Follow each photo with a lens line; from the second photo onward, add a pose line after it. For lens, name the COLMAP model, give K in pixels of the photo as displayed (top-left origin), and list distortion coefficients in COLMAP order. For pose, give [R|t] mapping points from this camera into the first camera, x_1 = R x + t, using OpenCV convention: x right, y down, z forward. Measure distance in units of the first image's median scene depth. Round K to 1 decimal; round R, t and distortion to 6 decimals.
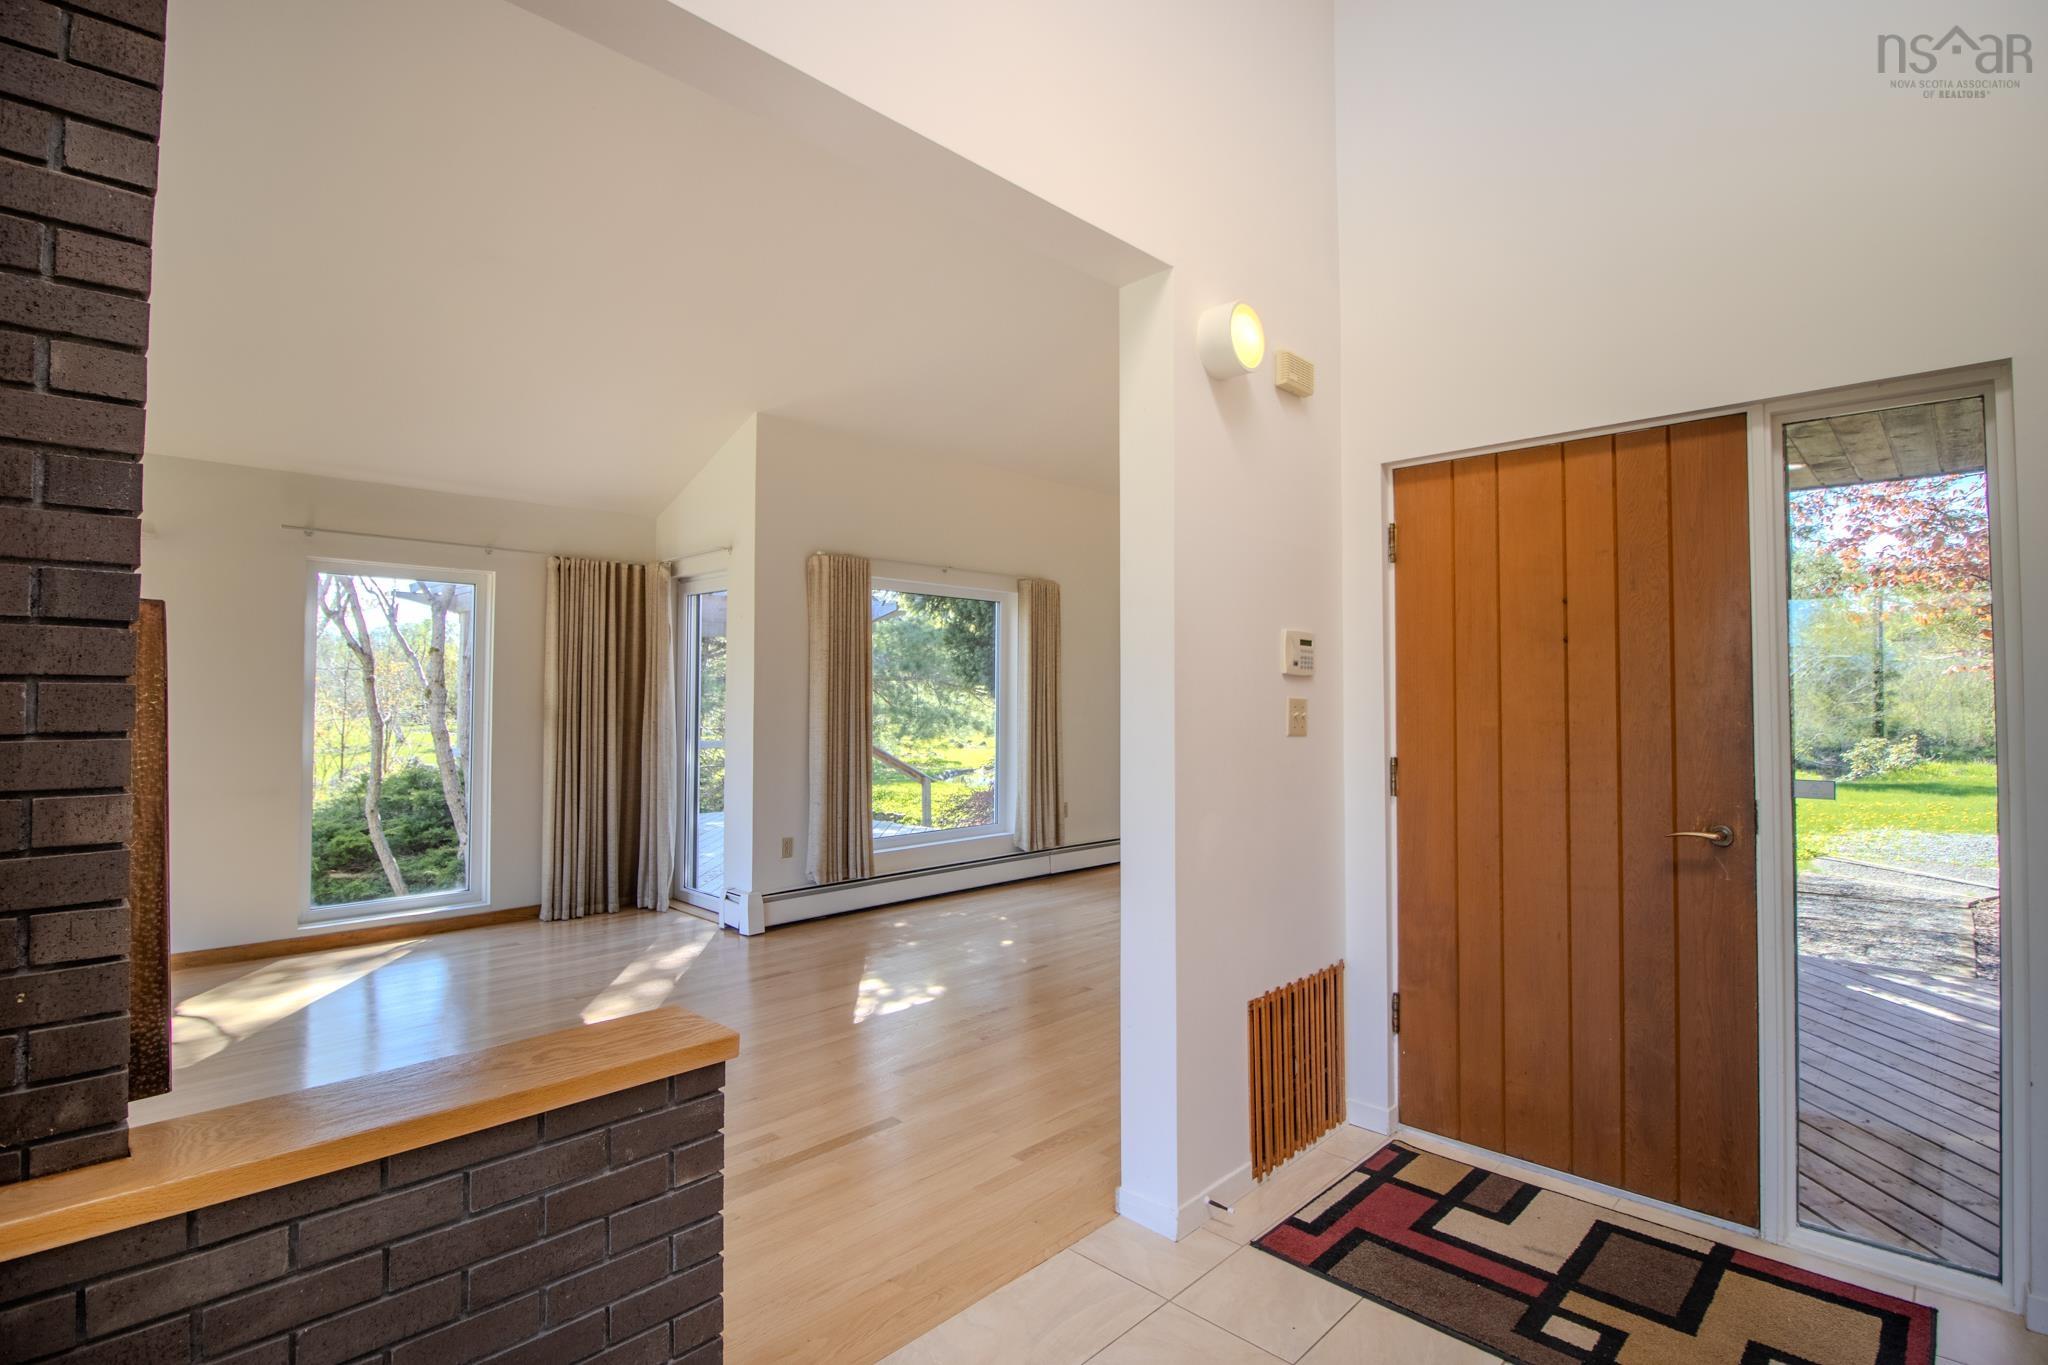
lens RADIAL K [[967.4, 0, 1018.4], [0, 967.4, 662.8], [0, 0, 1]] dist [-0.012393, -0.008234]
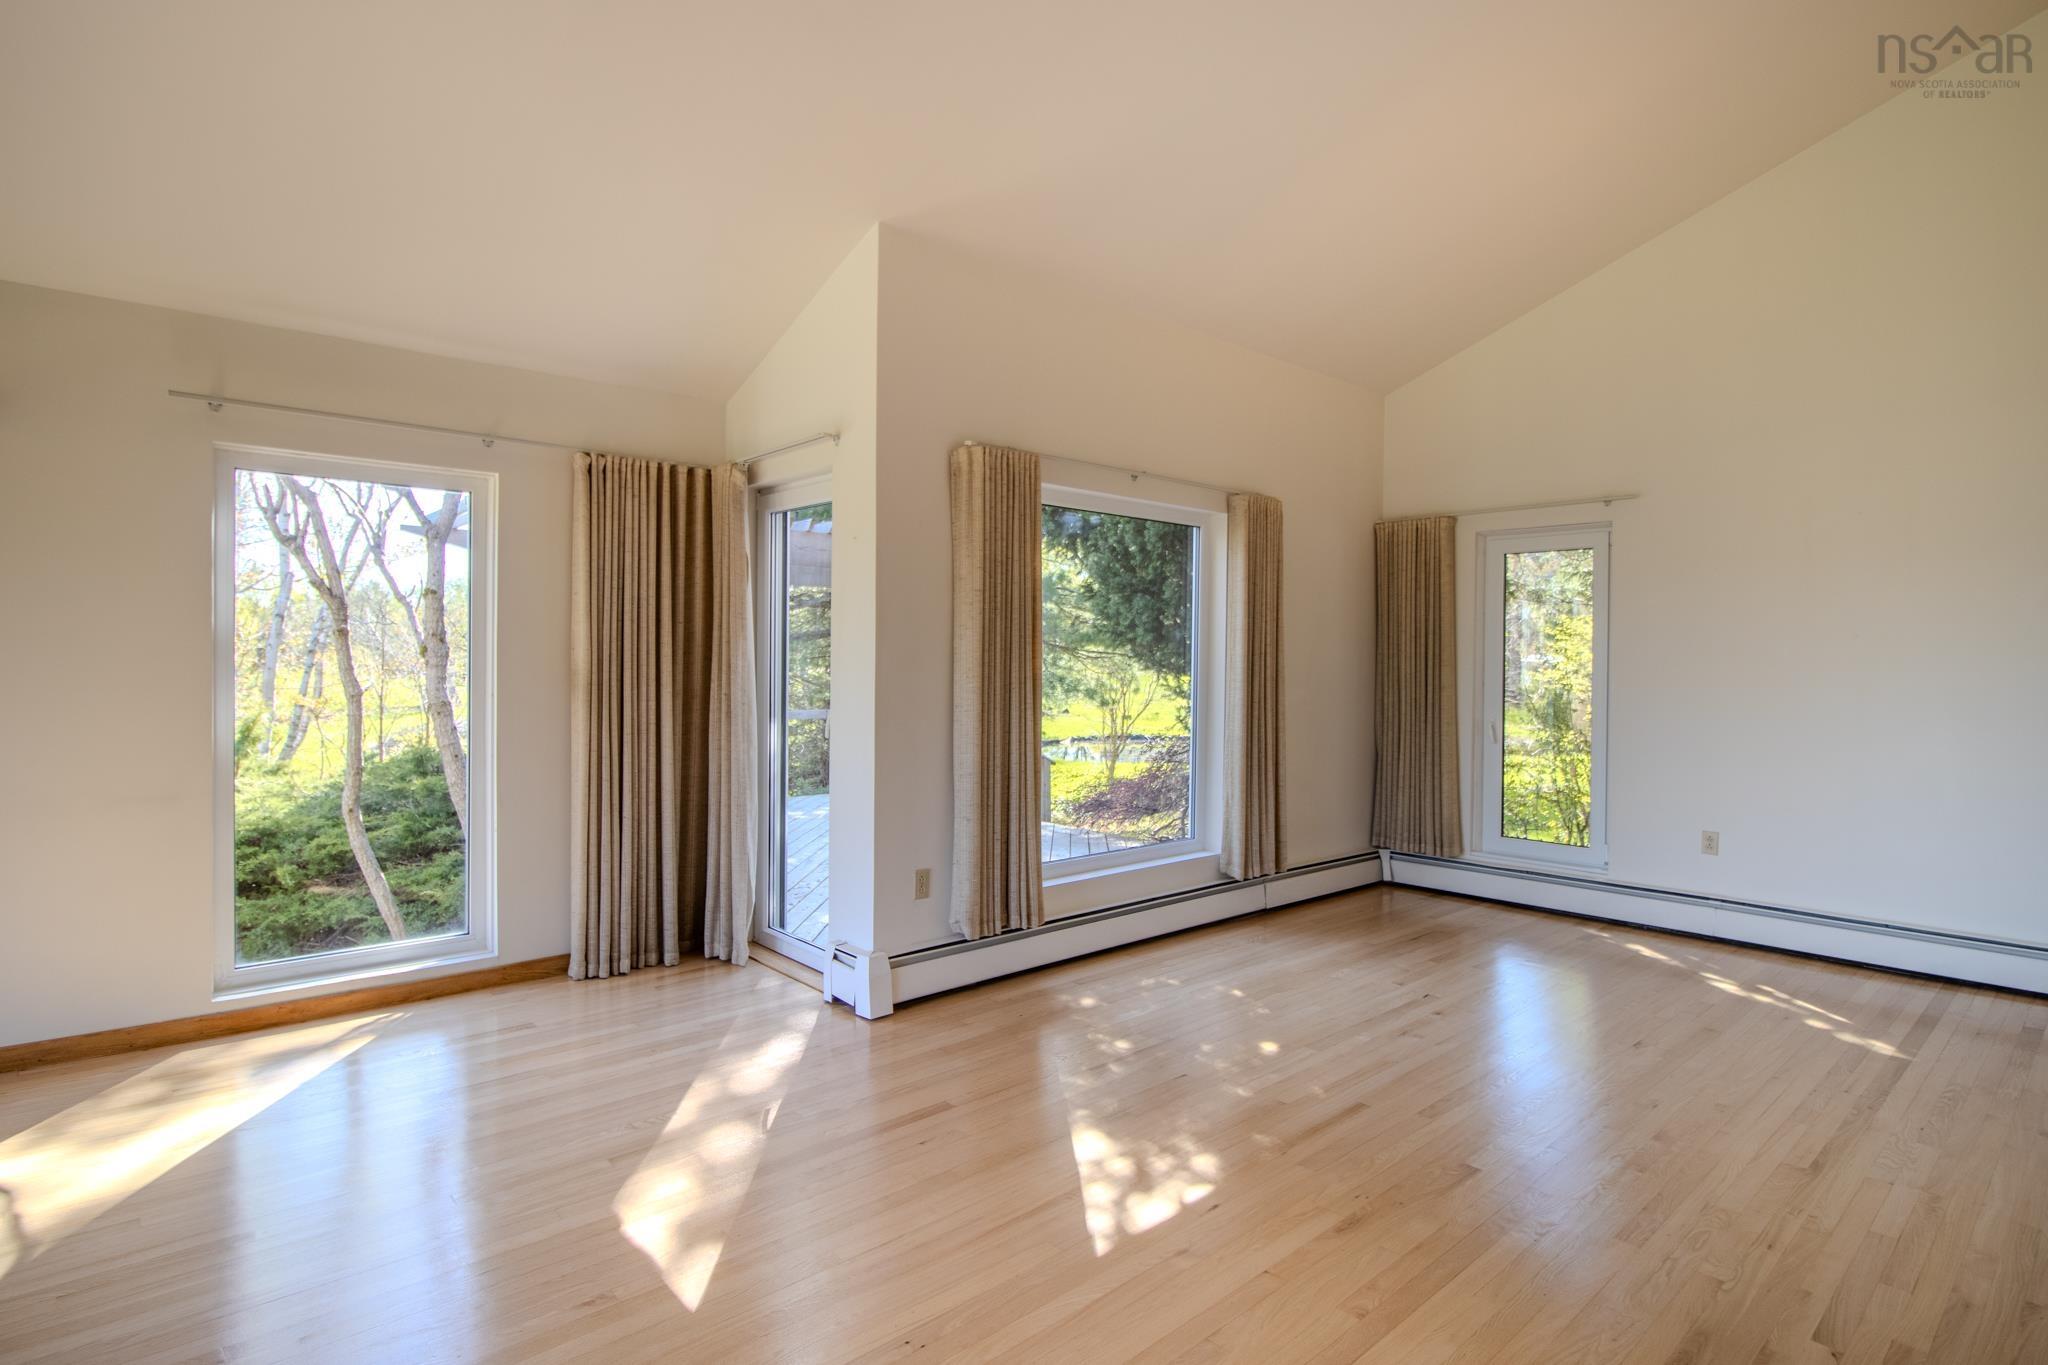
lens RADIAL K [[1032.0, 0, 1021.9], [0, 1032.0, 669.2], [0, 0, 1]] dist [-0.011884, -0.004403]
pose [[0.997201, 0.008696, -0.074266, -0.129371], [-0.005372, 0.998980, 0.044845, 0.010688], [0.074580, -0.044321, 0.996230, 0.325952]]
